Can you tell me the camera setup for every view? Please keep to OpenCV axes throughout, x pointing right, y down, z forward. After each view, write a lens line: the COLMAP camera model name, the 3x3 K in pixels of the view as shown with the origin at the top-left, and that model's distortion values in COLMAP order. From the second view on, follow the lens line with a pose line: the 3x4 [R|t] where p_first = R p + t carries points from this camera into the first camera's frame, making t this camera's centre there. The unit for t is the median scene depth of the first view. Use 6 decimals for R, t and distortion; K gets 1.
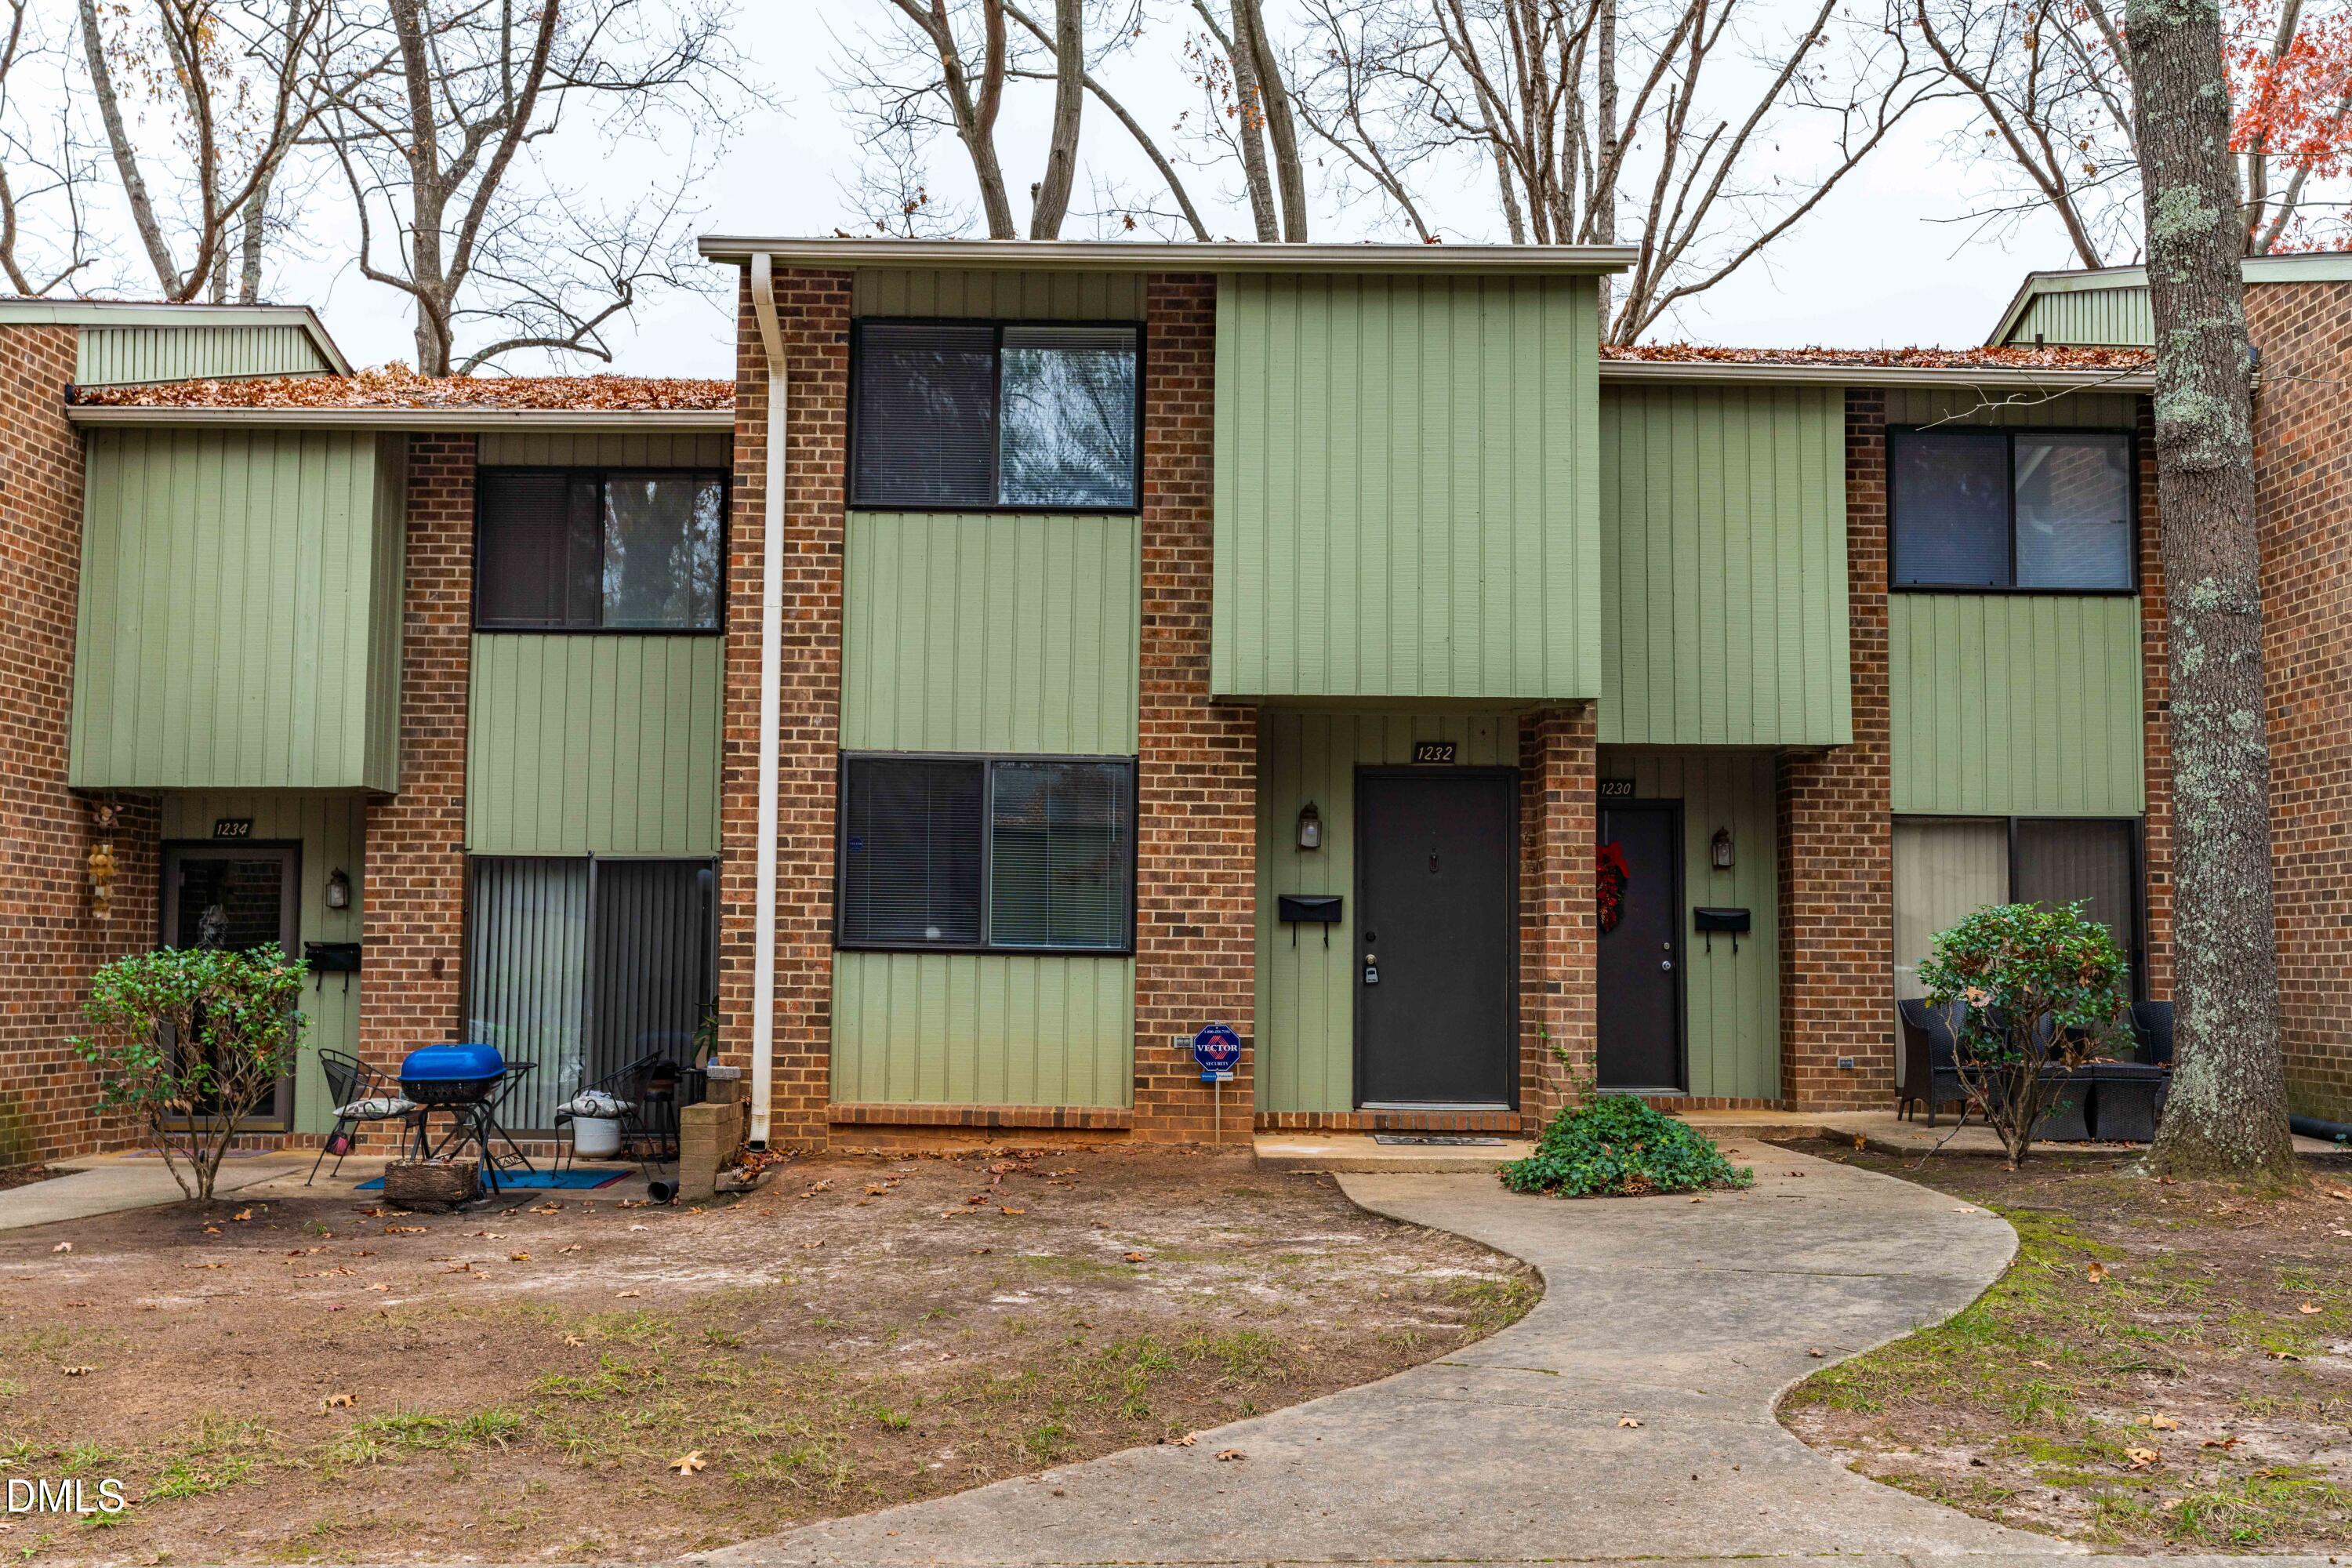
lens RADIAL K [[2428.5, 0, 1349.7], [0, 2428.5, 782.5], [0, 0, 1]] dist [0.000654, 0.015118]
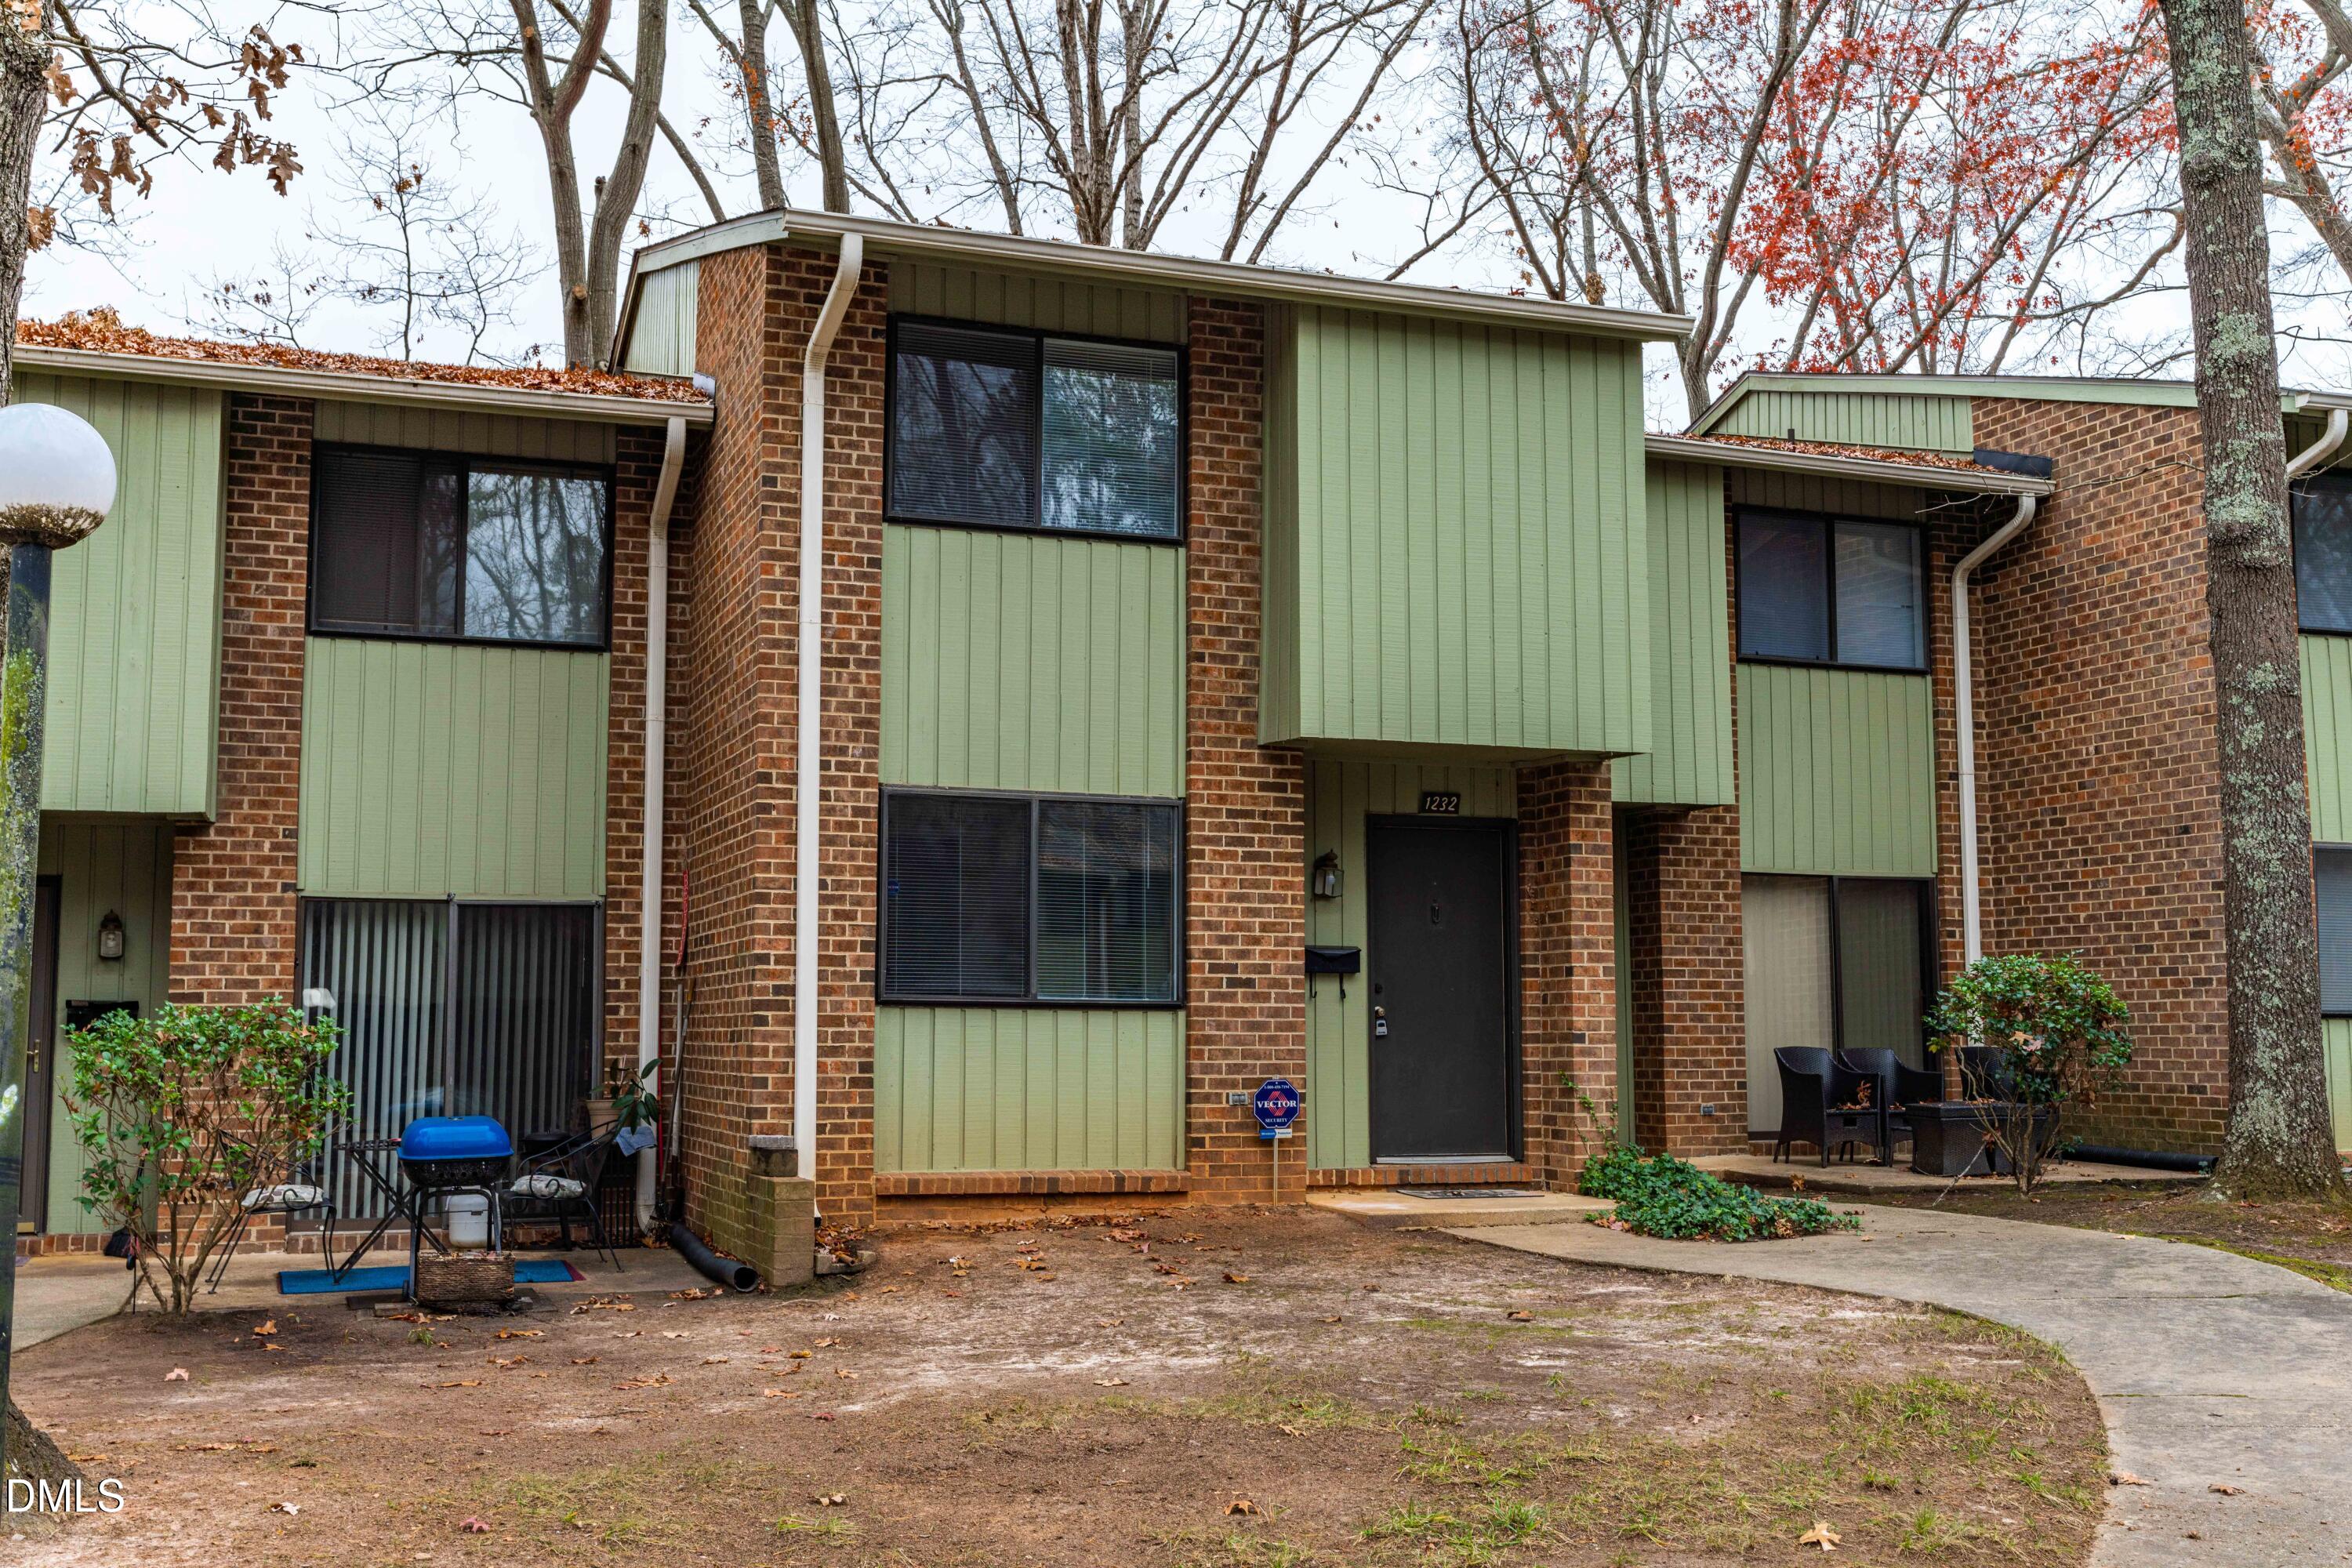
lens RADIAL K [[2428.5, 0, 1349.7], [0, 2428.5, 782.5], [0, 0, 1]] dist [0.000654, 0.015118]
pose [[0.934900, 0.027140, 0.353872, -0.363191], [-0.017905, 0.999409, -0.029345, 0.009524], [-0.354460, 0.021099, 0.934833, 0.085725]]
